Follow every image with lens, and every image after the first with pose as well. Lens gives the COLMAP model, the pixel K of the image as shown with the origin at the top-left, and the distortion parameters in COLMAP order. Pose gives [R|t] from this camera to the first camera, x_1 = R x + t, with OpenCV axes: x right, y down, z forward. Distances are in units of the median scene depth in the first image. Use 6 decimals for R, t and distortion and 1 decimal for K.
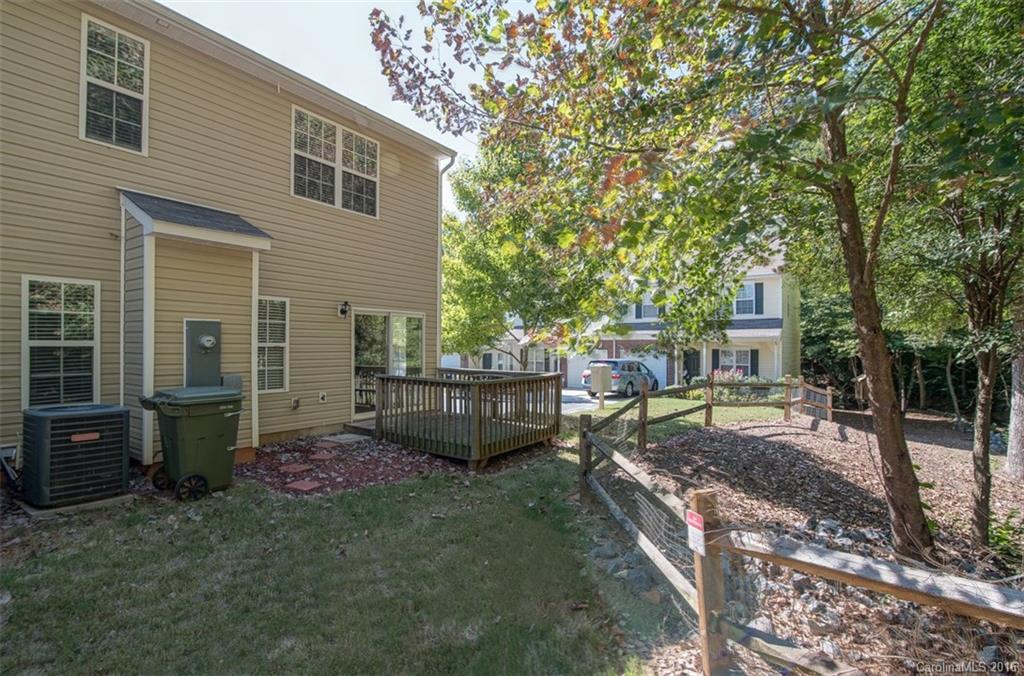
lens RADIAL K [[471.4, 0, 511.2], [0, 471.4, 340.0], [0, 0, 1]] dist [-0.013355, 0.001054]
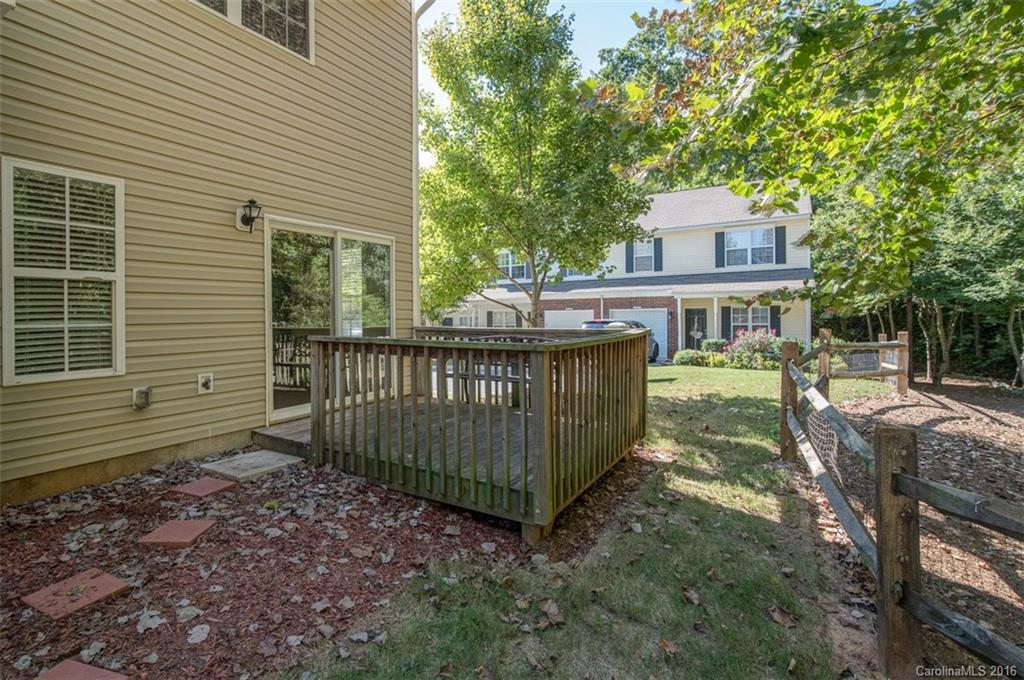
lens RADIAL K [[471.4, 0, 489.4], [0, 471.4, 314.4], [0, 0, 1]] dist [-0.013355, 0.001054]
pose [[0.997750, -0.012014, 0.065956, -0.120052], [0.011083, 0.999834, 0.014464, 0.041864], [-0.066119, -0.013701, 0.997718, 0.451100]]
